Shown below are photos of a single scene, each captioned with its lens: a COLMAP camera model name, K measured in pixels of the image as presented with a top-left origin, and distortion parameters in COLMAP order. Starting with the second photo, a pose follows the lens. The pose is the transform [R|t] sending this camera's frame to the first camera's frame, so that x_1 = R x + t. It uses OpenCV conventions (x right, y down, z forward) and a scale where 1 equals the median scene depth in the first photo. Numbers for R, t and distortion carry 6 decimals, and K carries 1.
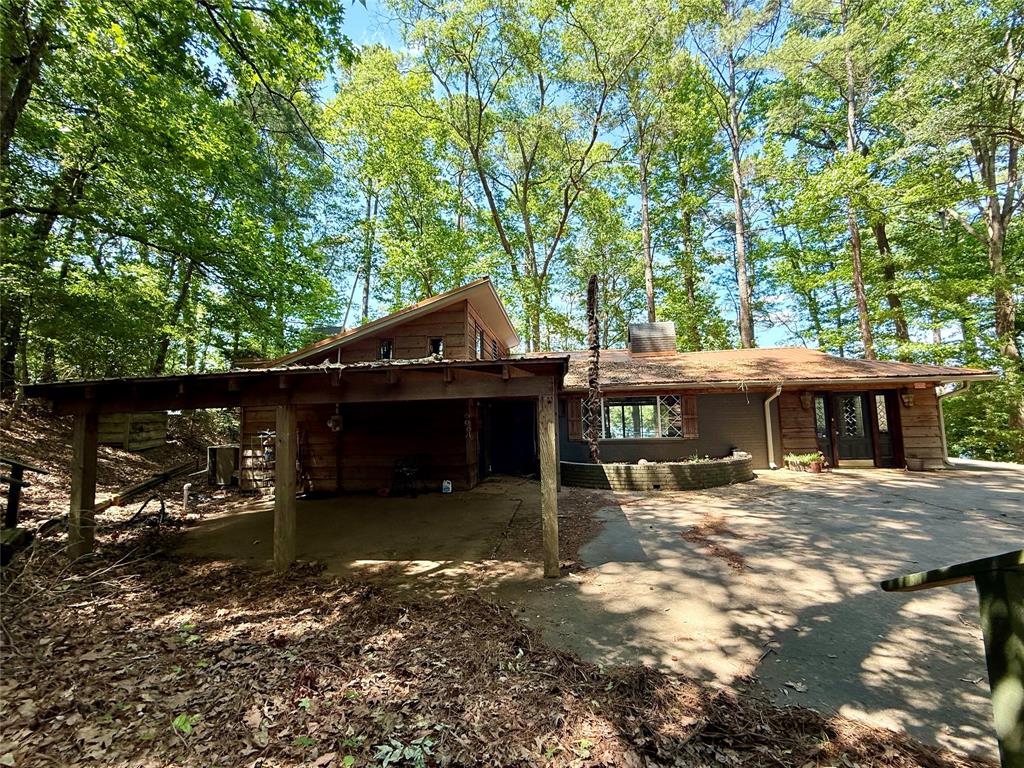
lens RADIAL K [[407.5, 0, 509.2], [0, 407.5, 384.1], [0, 0, 1]] dist [-0.001771, -0.000096]
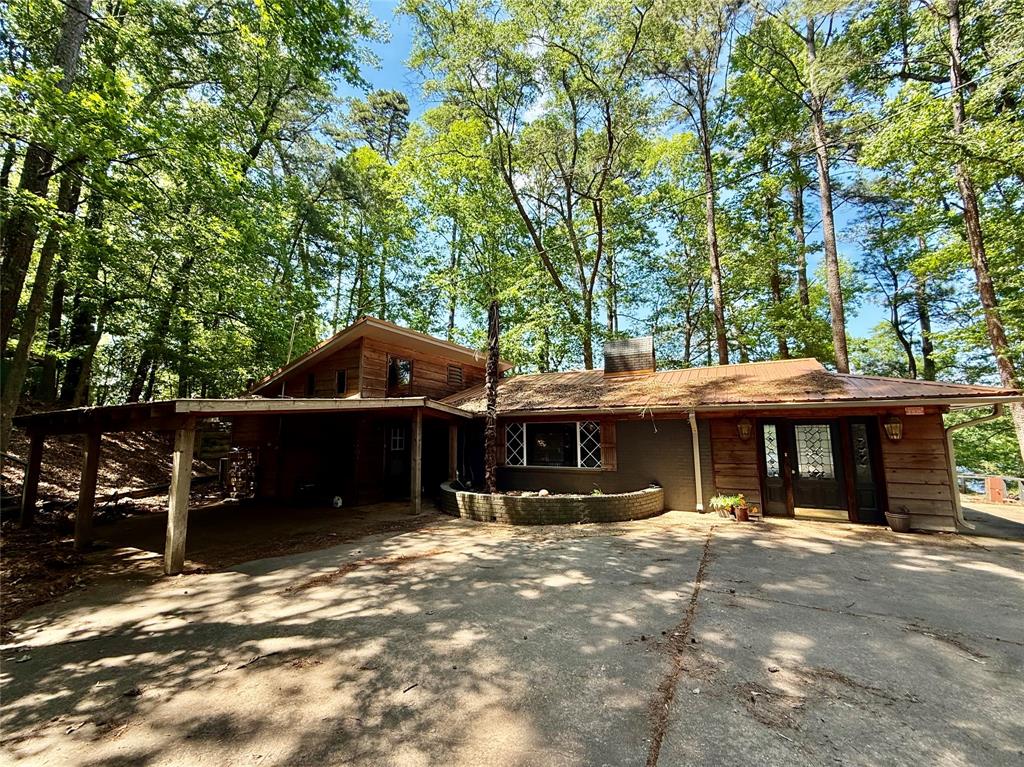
lens RADIAL K [[419.4, 0, 510.2], [0, 419.4, 382.0], [0, 0, 1]] dist [-0.000297, -0.000064]
pose [[0.932411, -0.025904, -0.360470, 0.637278], [0.010177, 0.998914, -0.045460, -0.022483], [0.361256, 0.038719, 0.931662, 0.056508]]
